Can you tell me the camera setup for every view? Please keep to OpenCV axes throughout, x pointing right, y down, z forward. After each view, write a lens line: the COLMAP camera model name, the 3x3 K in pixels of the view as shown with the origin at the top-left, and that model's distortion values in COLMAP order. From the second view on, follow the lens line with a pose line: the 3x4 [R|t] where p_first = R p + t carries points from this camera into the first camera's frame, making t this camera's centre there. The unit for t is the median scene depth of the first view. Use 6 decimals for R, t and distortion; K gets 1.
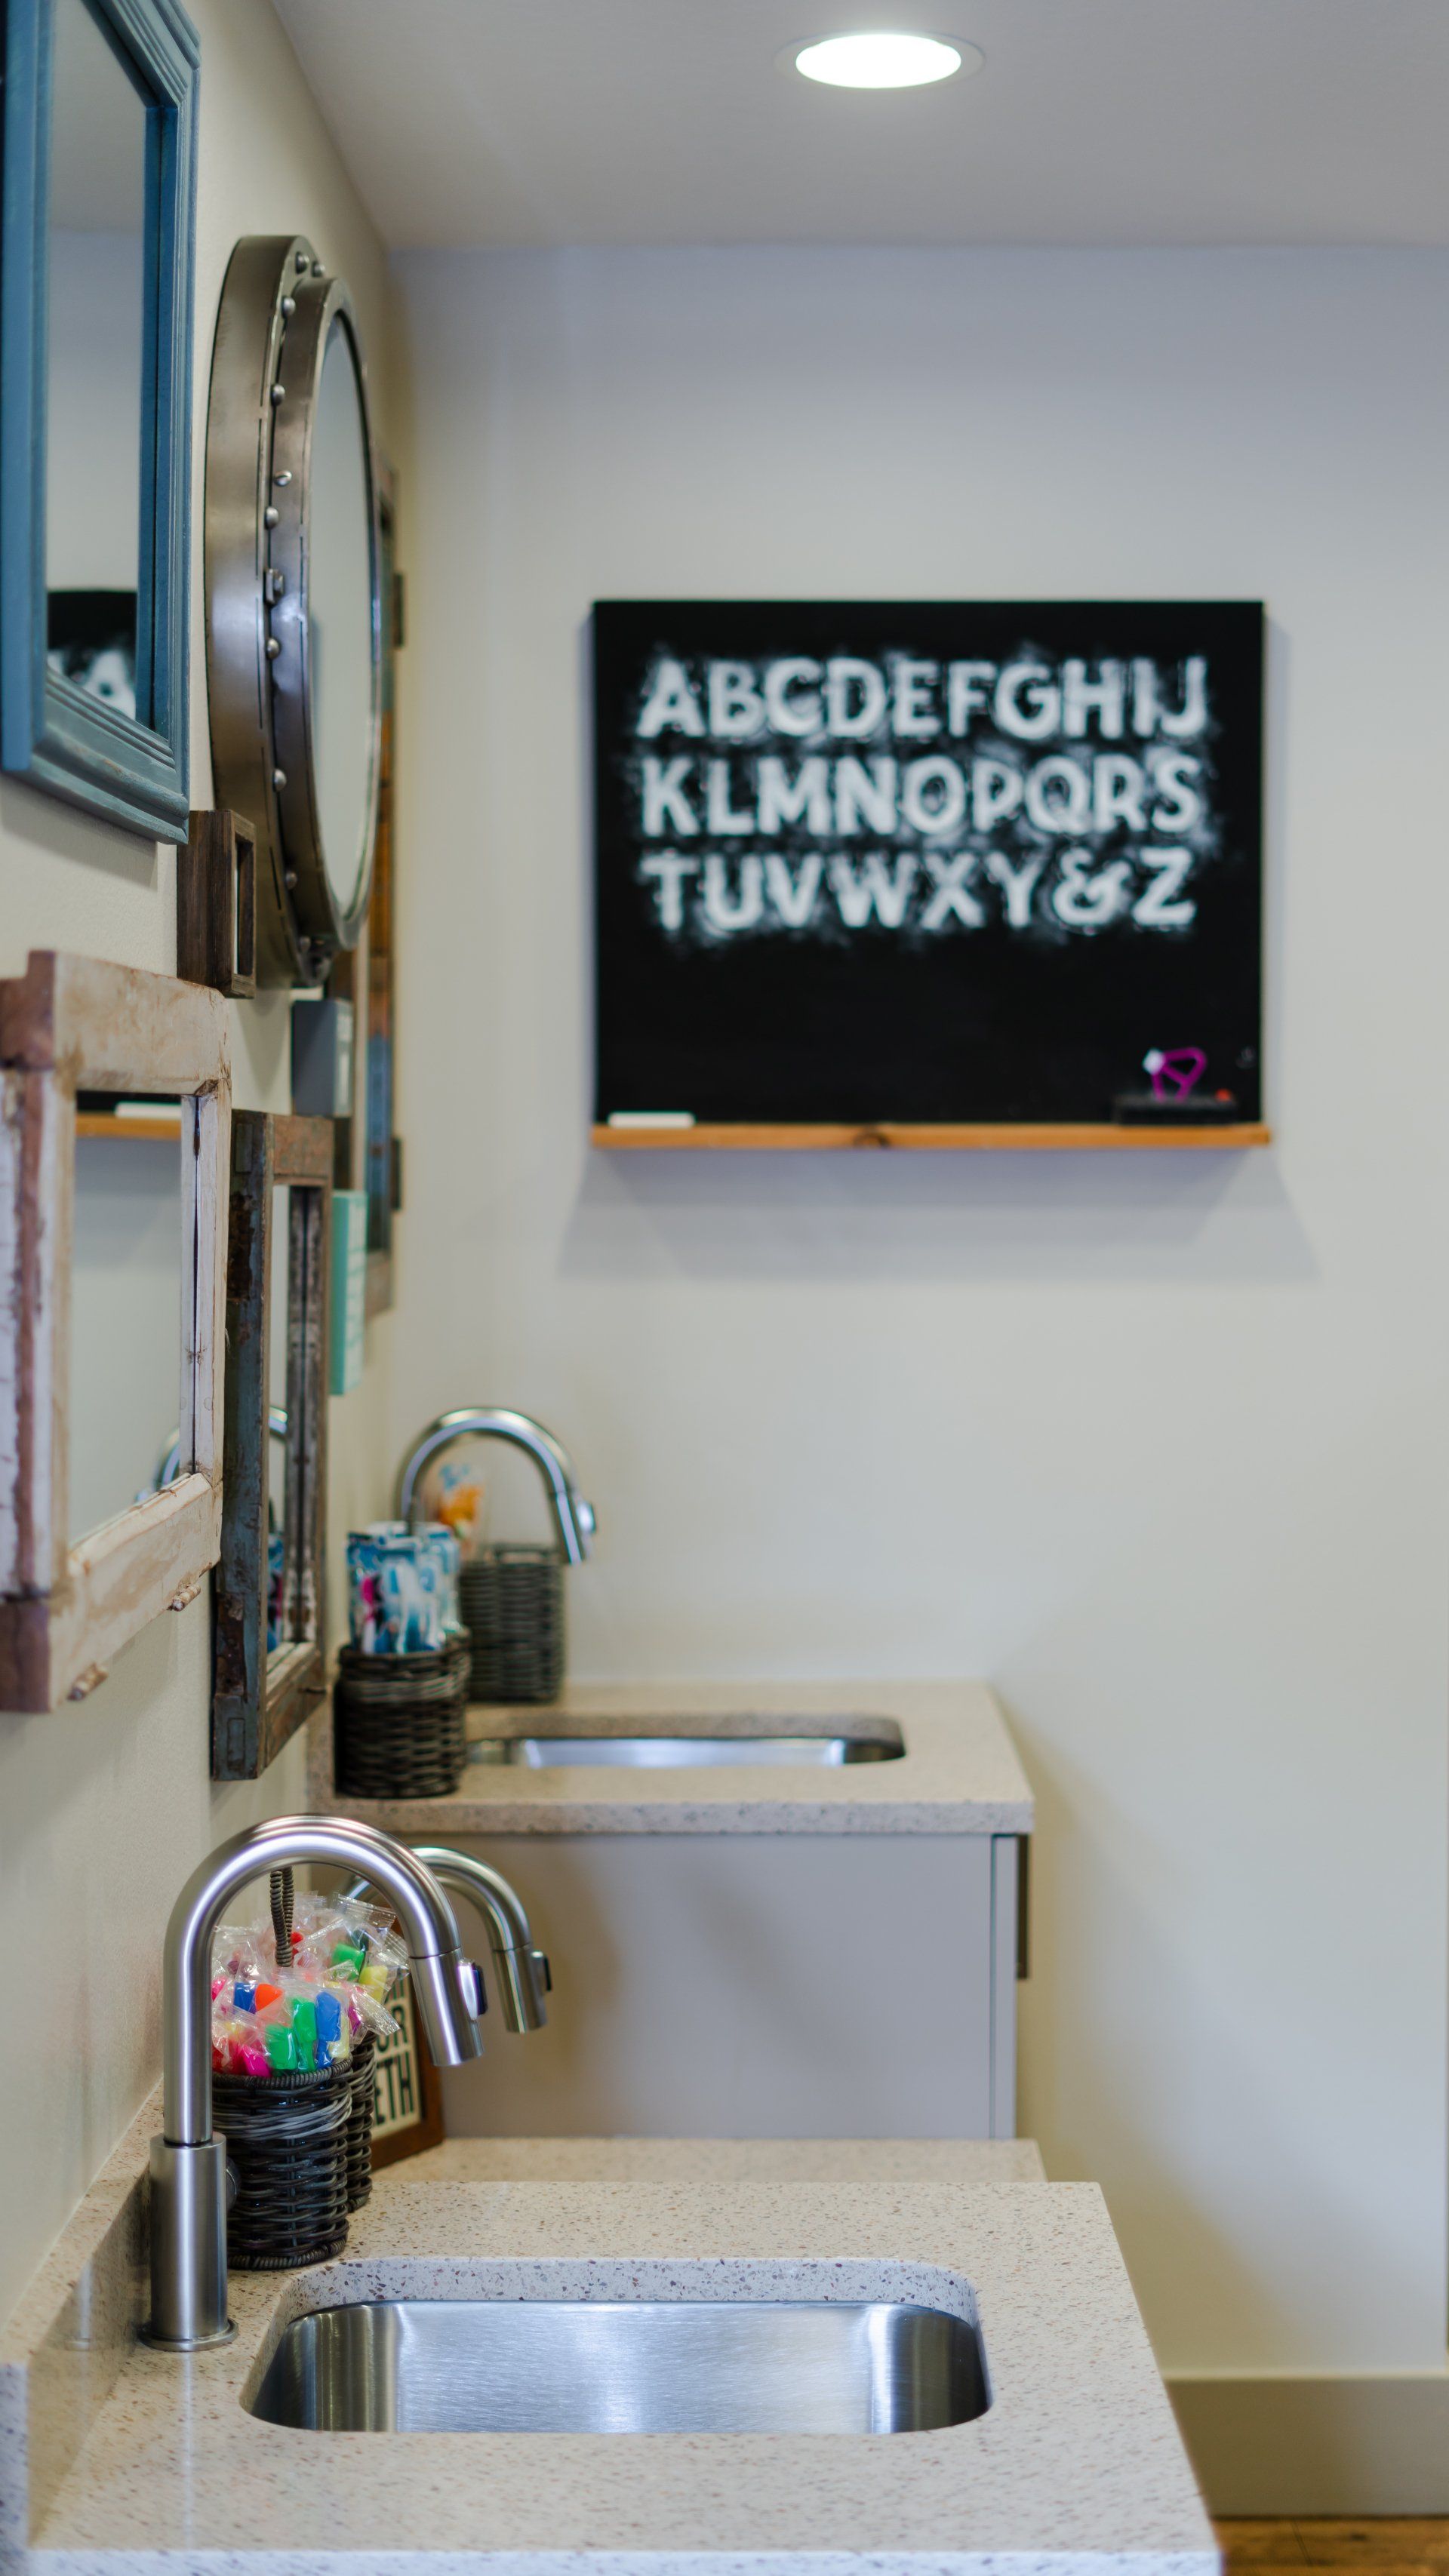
lens RADIAL K [[3712.6, 0, 729.7], [0, 3712.6, 1281.1], [0, 0, 1]] dist [-0.019584, 0.038062]
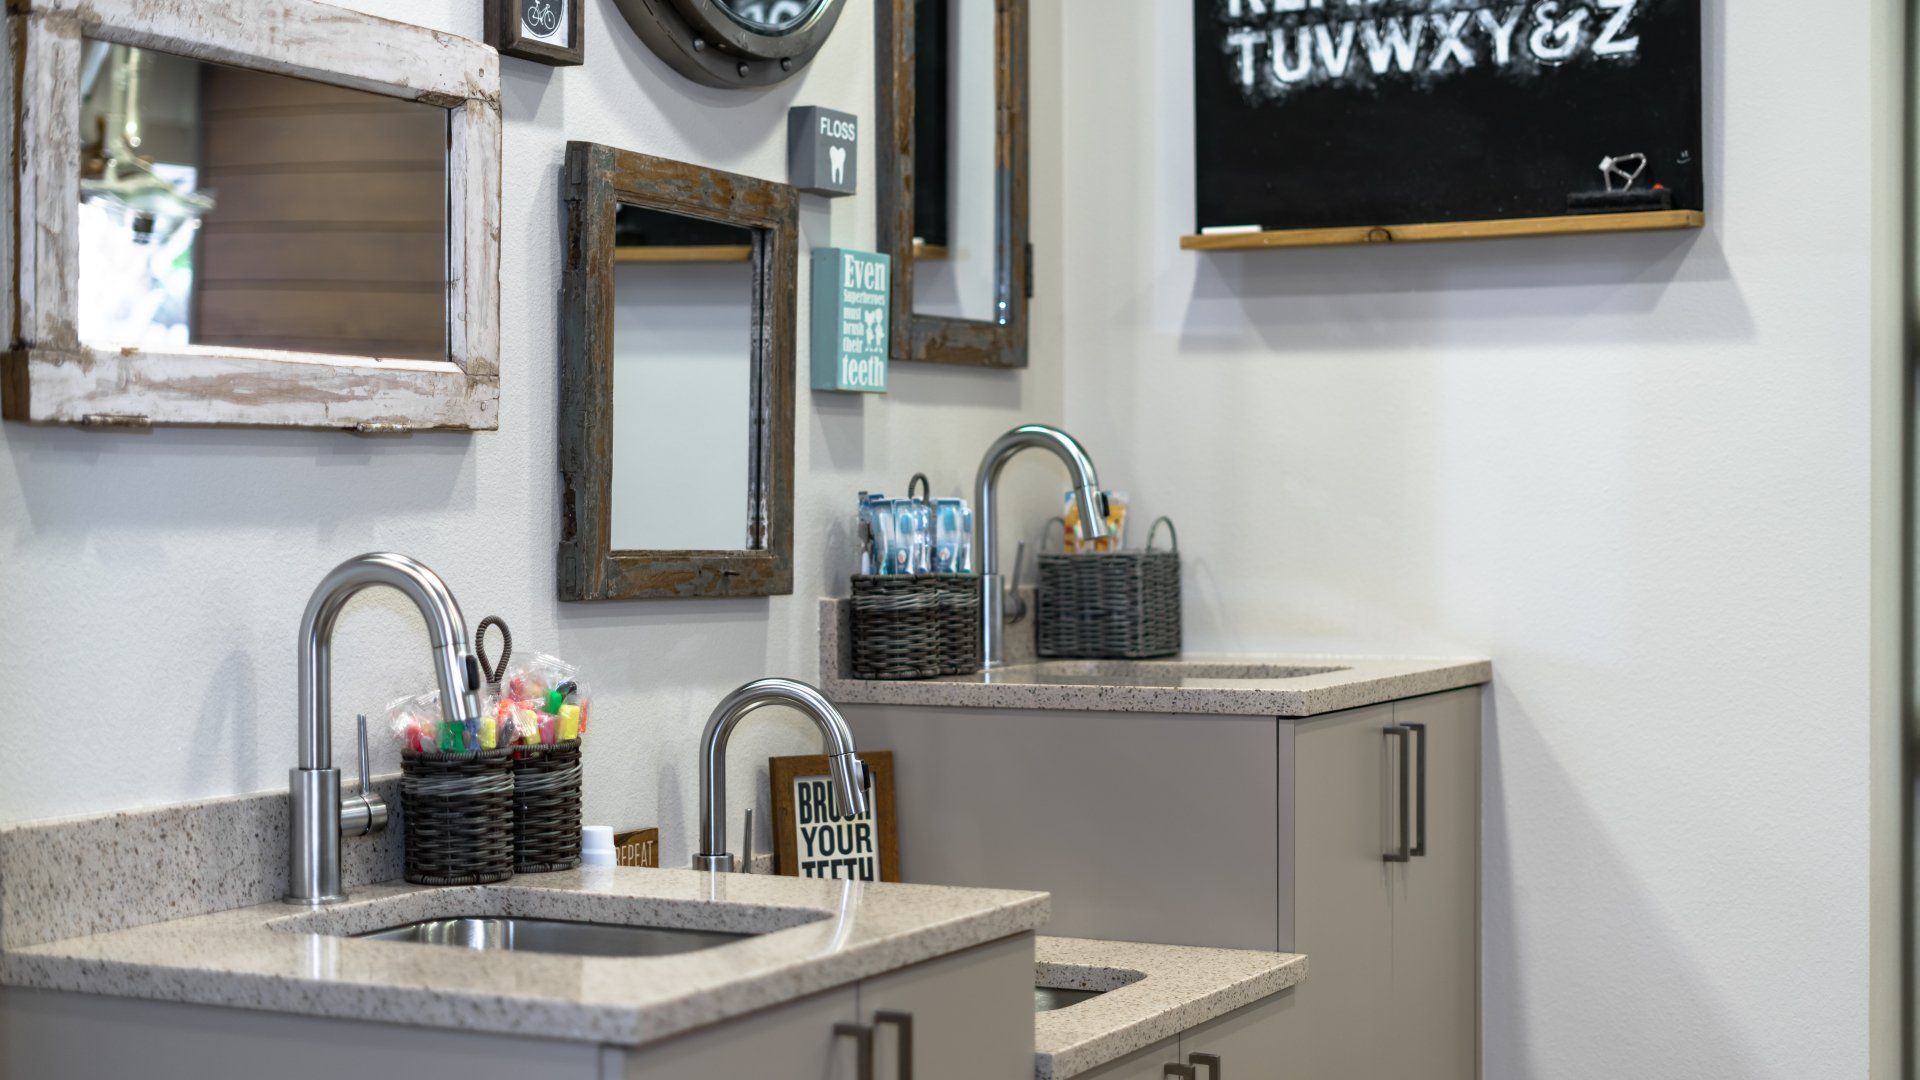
lens RADIAL K [[2836.3, 0, 960.1], [0, 2836.3, 541.2], [0, 0, 1]] dist [-0.020139, -0.040926]
pose [[0.891357, 0.000982, -0.453301, 0.353873], [-0.013540, 0.999609, -0.024459, 0.094840], [0.453100, 0.027940, 0.891022, 0.051071]]
